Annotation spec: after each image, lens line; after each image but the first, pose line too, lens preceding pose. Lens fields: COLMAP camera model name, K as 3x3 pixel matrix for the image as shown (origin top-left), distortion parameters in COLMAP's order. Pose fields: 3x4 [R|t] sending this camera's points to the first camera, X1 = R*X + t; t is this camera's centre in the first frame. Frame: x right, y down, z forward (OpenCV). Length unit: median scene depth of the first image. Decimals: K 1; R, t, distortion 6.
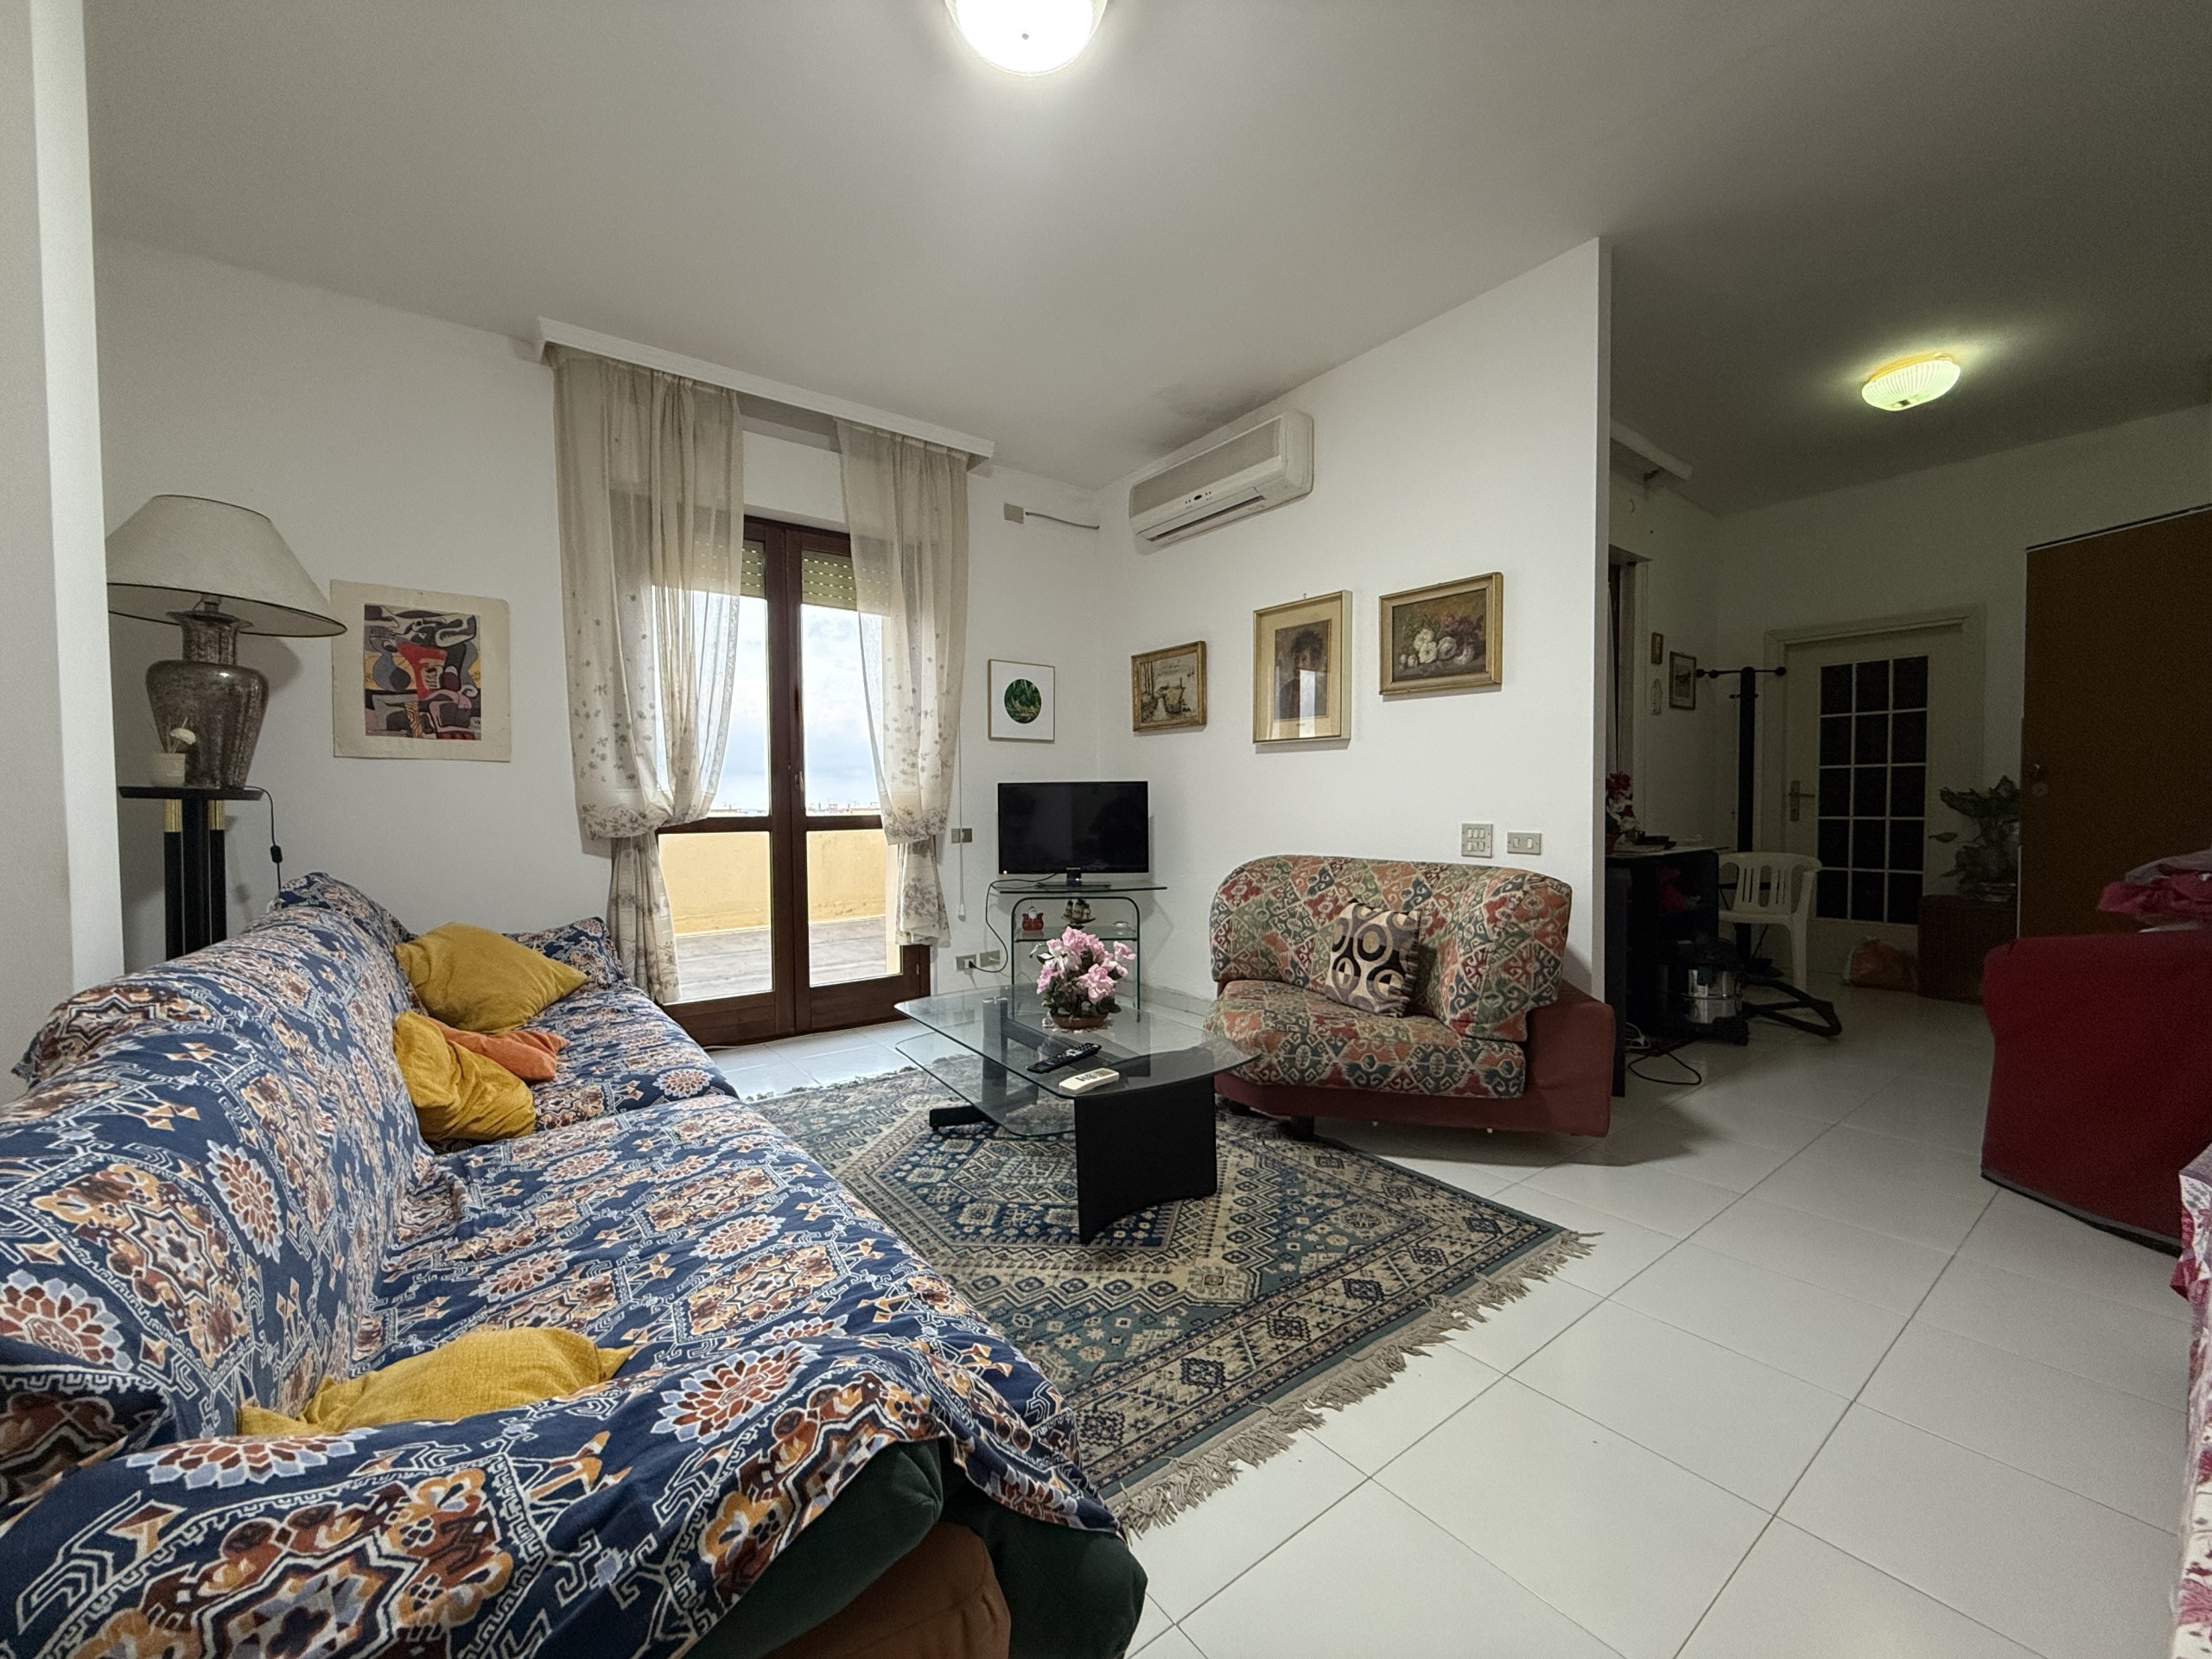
lens RADIAL K [[883.9, 0, 1104.5], [0, 883.9, 829.4], [0, 0, 1]] dist [-0.002615, -0.000416]
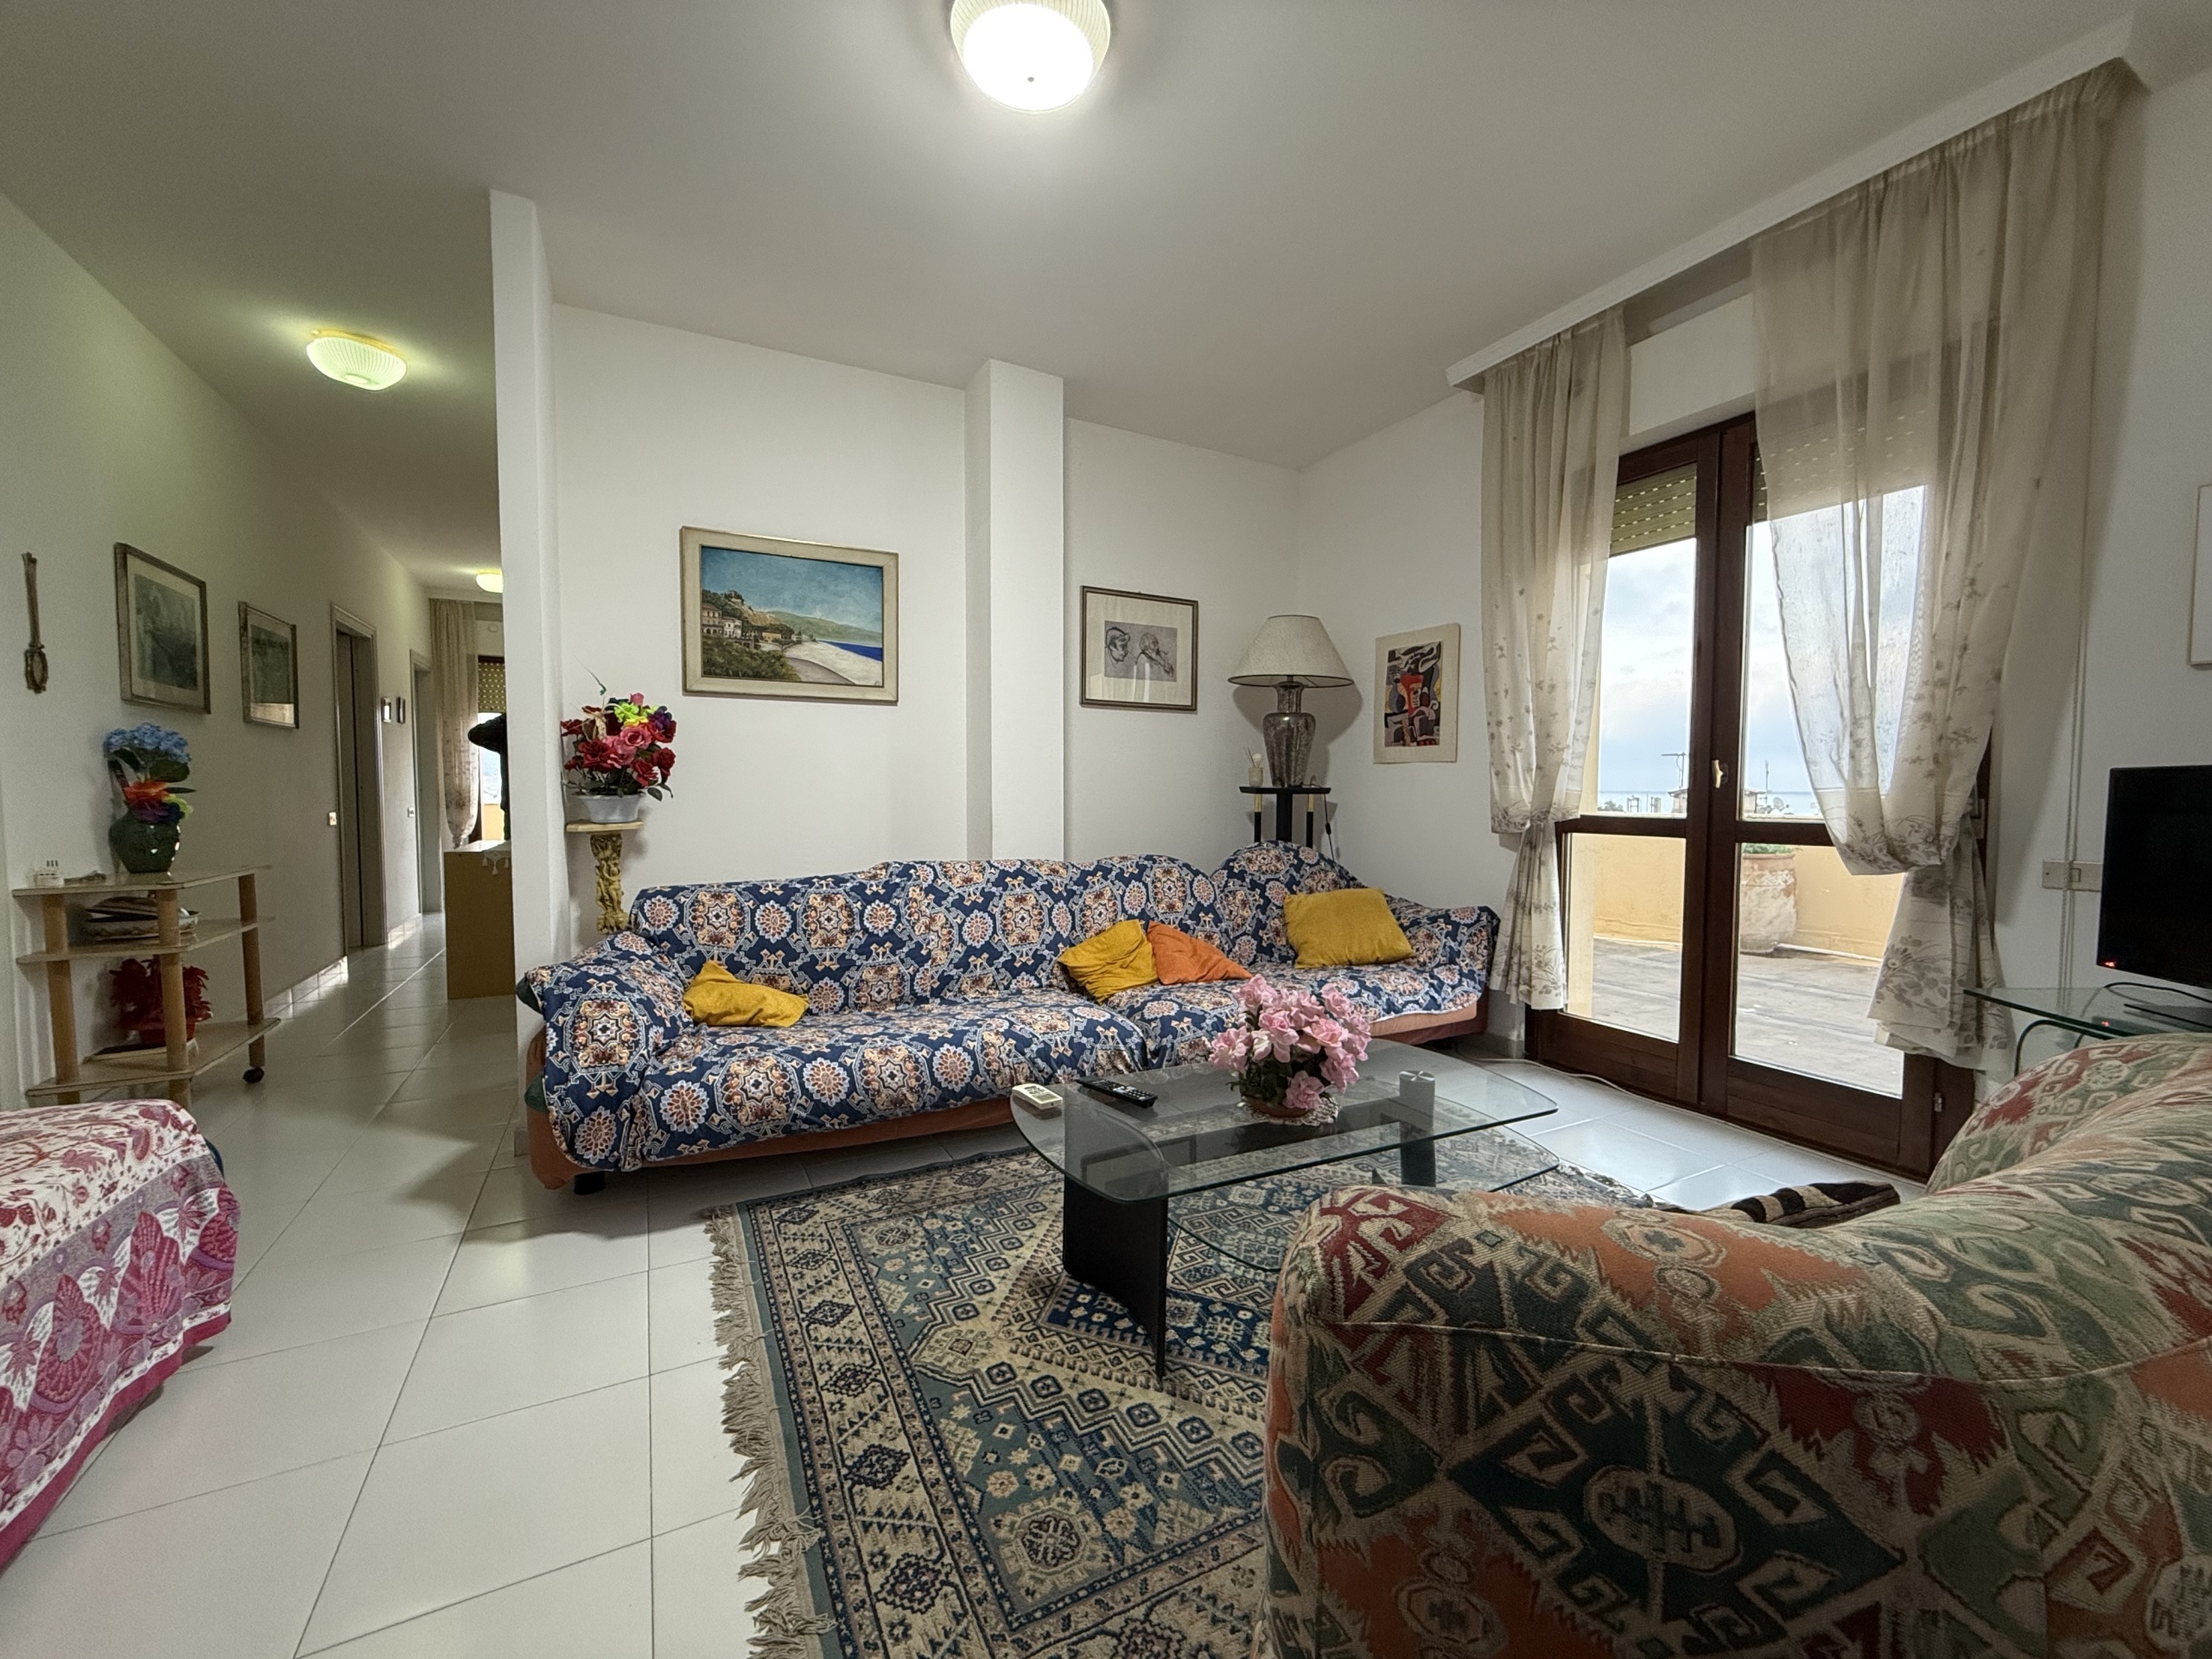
lens RADIAL K [[883.9, 0, 1101.7], [0, 883.9, 825.7], [0, 0, 1]] dist [-0.002615, -0.000416]
pose [[-0.172340, 0.049936, -0.983771, 0.588129], [-0.027795, 0.998070, 0.055531, -0.046325], [0.984645, 0.036915, -0.170619, 0.779898]]
